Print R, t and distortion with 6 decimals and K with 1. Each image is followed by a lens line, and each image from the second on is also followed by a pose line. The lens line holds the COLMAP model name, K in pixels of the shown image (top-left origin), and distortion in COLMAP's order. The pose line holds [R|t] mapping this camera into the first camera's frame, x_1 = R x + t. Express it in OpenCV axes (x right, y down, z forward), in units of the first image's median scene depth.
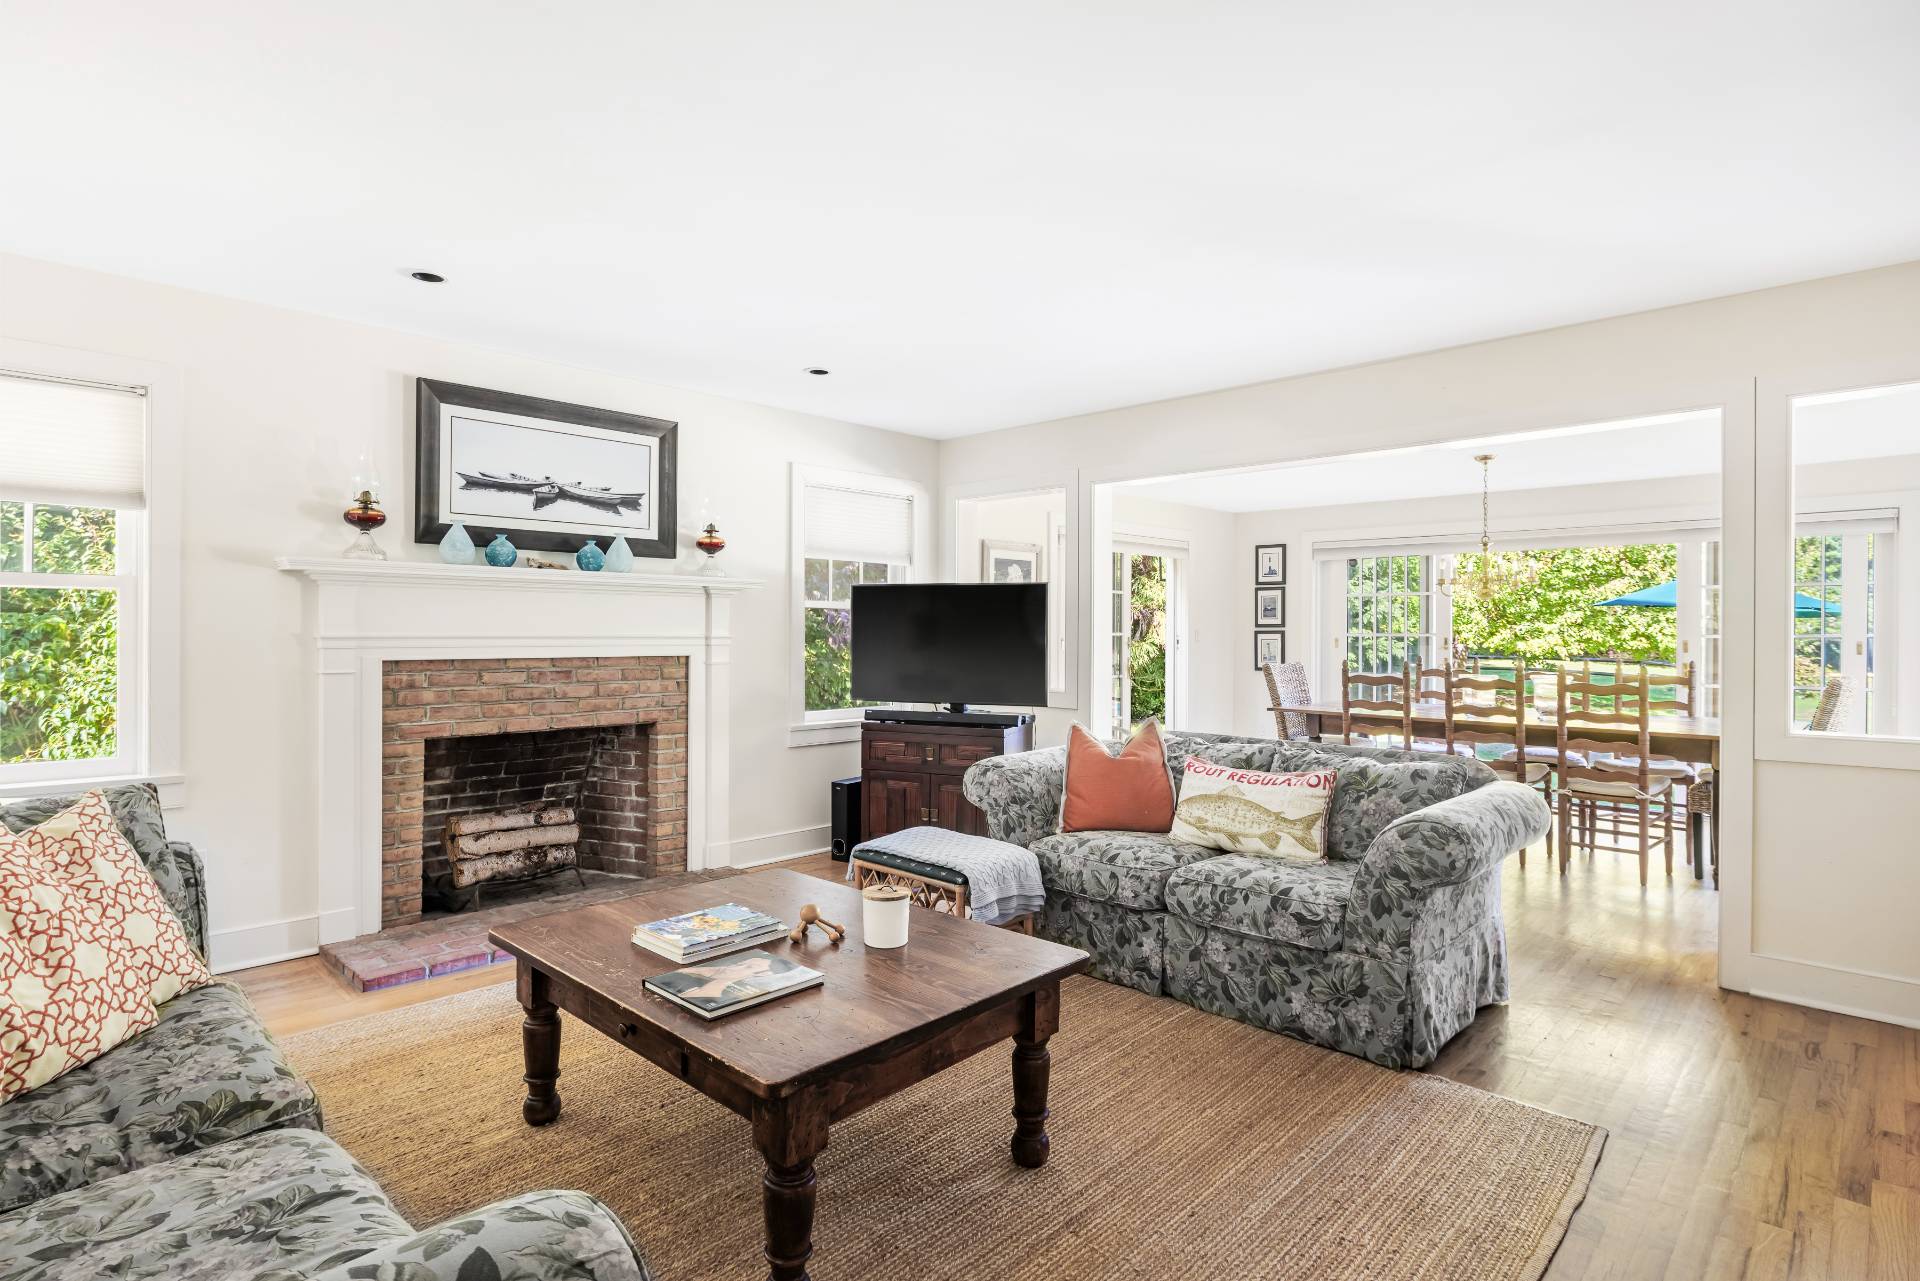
lens RADIAL K [[916.5, 0, 952.6], [0, 916.5, 611.3], [0, 0, 1]] dist [-0.000844, 0.000117]
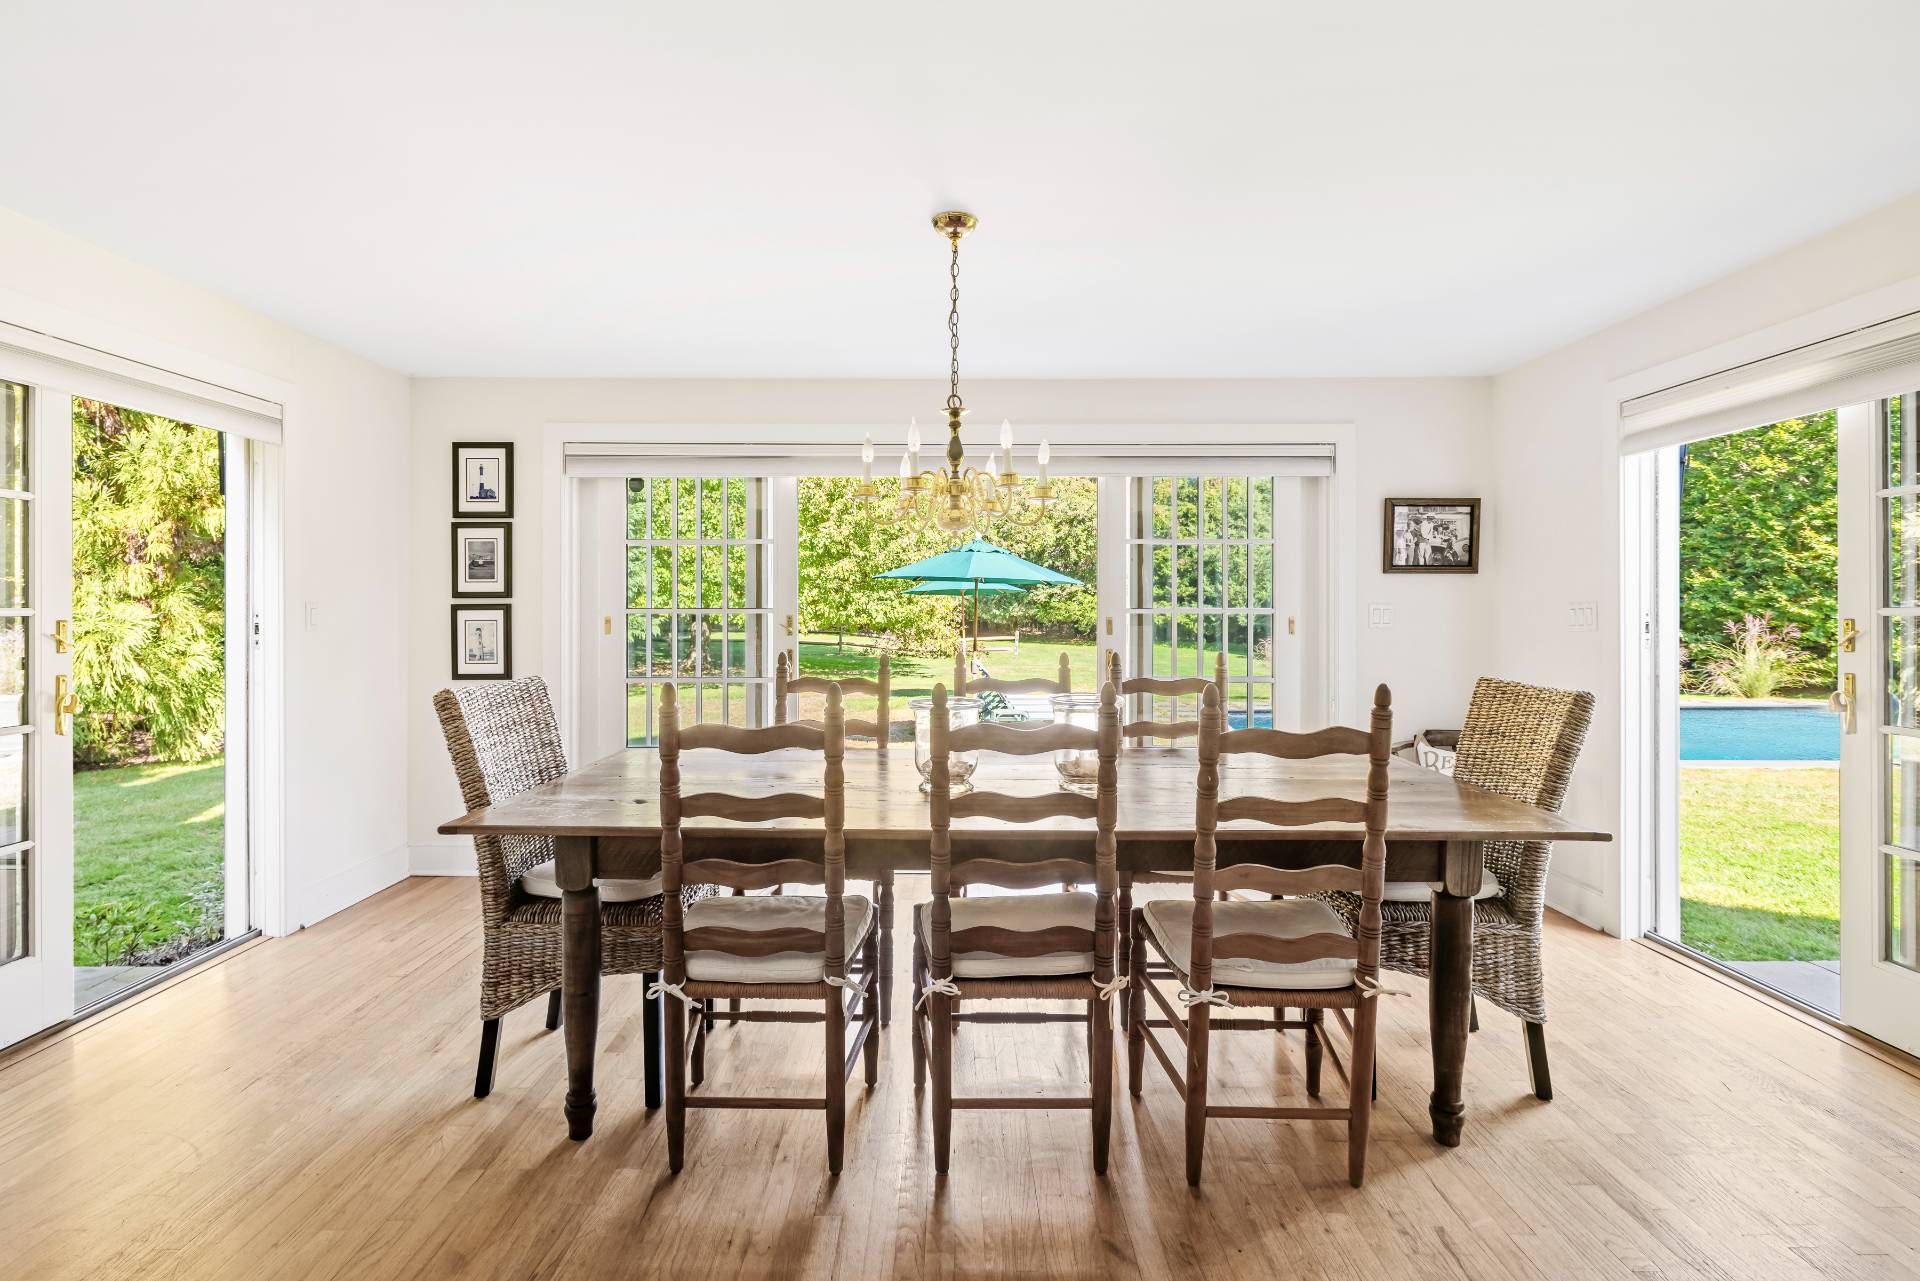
lens RADIAL K [[916.5, 0, 952.6], [0, 916.5, 611.3], [0, 0, 1]] dist [-0.000844, 0.000117]
pose [[0.706931, -0.003655, 0.707273, 0.170298], [-0.013845, 0.999724, 0.019005, 0.011978], [-0.707147, -0.023228, 0.706685, 0.448446]]
